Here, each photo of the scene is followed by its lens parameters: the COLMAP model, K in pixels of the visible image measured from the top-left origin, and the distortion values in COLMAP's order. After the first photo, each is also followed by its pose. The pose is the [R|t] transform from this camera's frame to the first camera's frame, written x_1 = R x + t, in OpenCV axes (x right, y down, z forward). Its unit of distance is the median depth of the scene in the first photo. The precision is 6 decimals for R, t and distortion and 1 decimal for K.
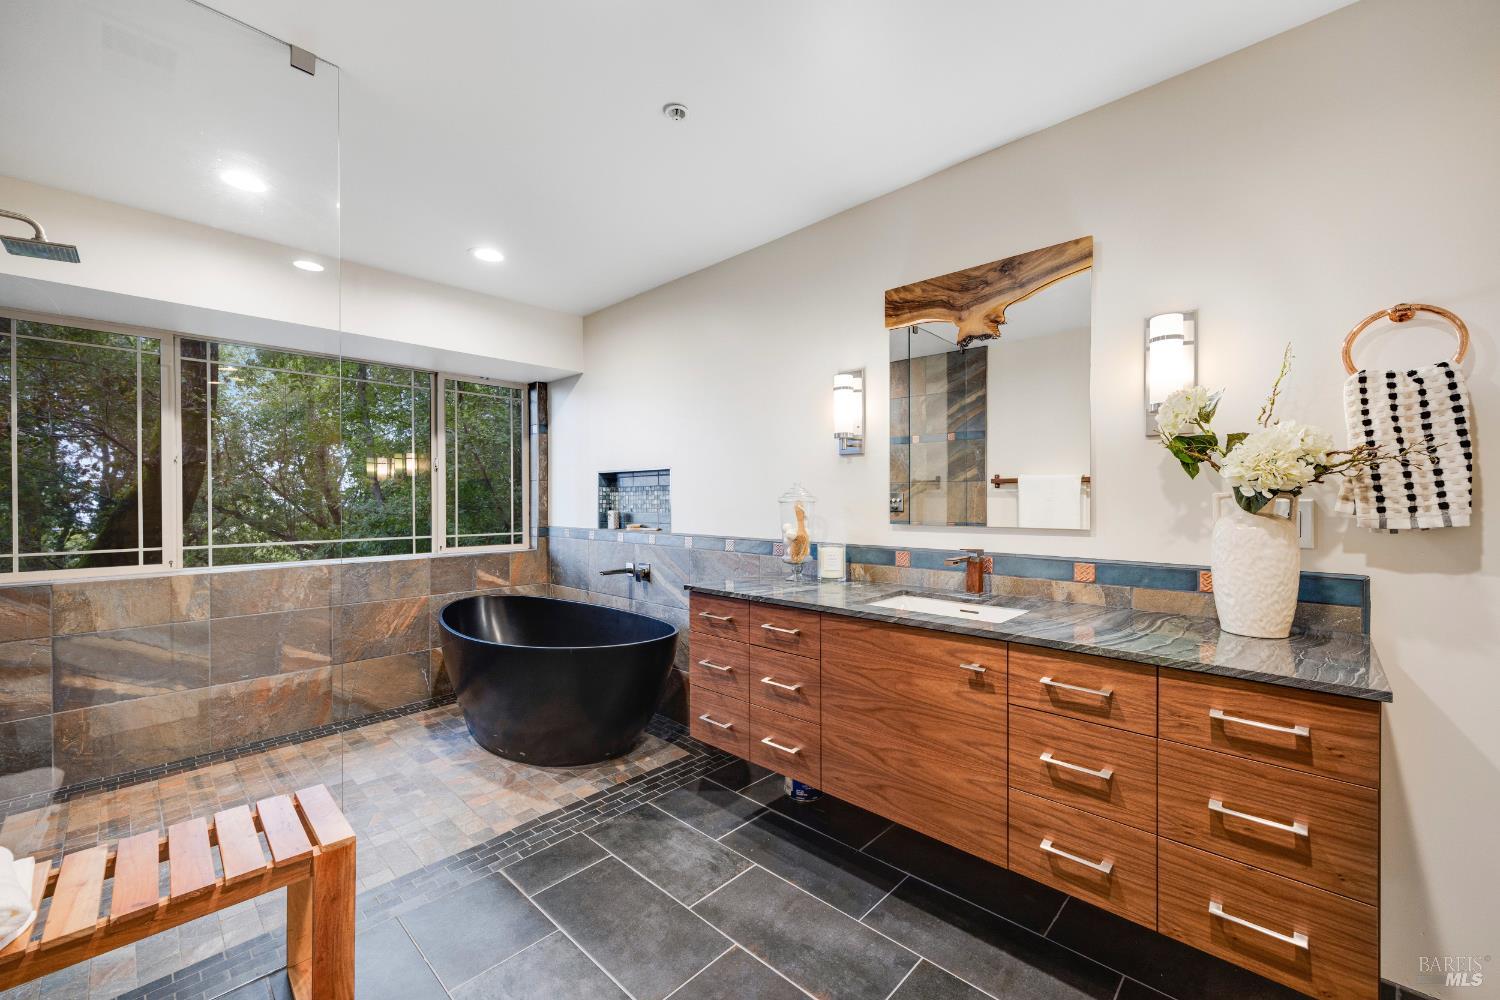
lens RADIAL K [[603.2, 0, 749.3], [0, 603.2, 502.3], [0, 0, 1]] dist [-0.002455, -0.000174]
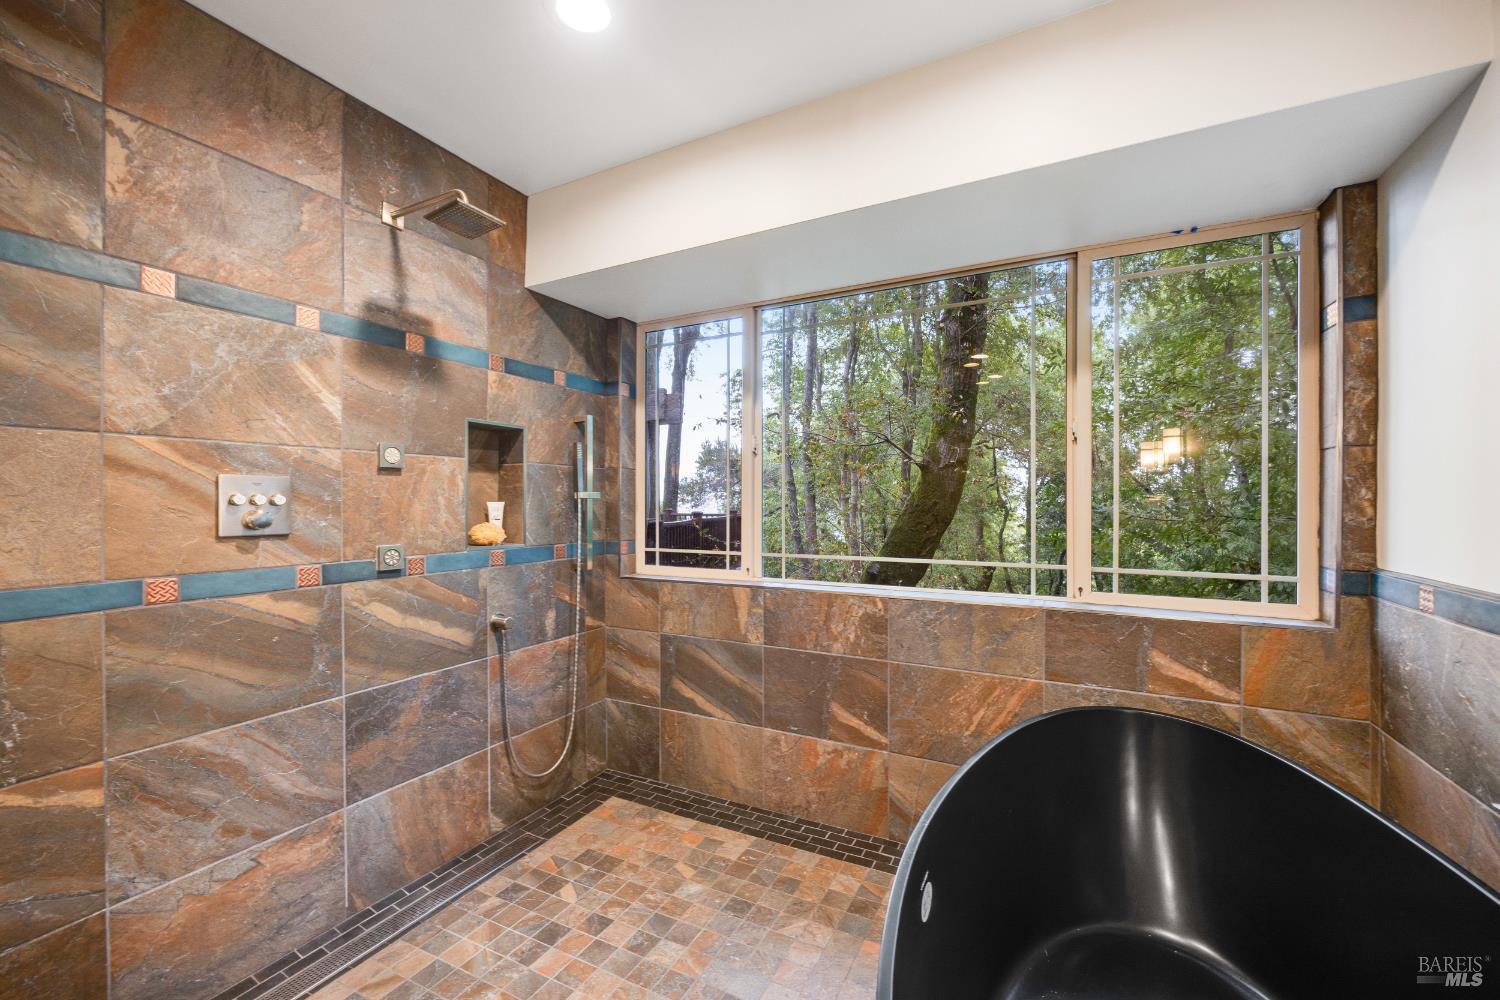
lens RADIAL K [[603.2, 0, 753.1], [0, 603.2, 497.2], [0, 0, 1]] dist [-0.002455, -0.000174]
pose [[0.262088, 0.000821, -0.965044, -0.089524], [-0.000502, 1.000000, 0.000715, -0.004898], [0.965044, 0.000297, 0.262088, 0.608035]]
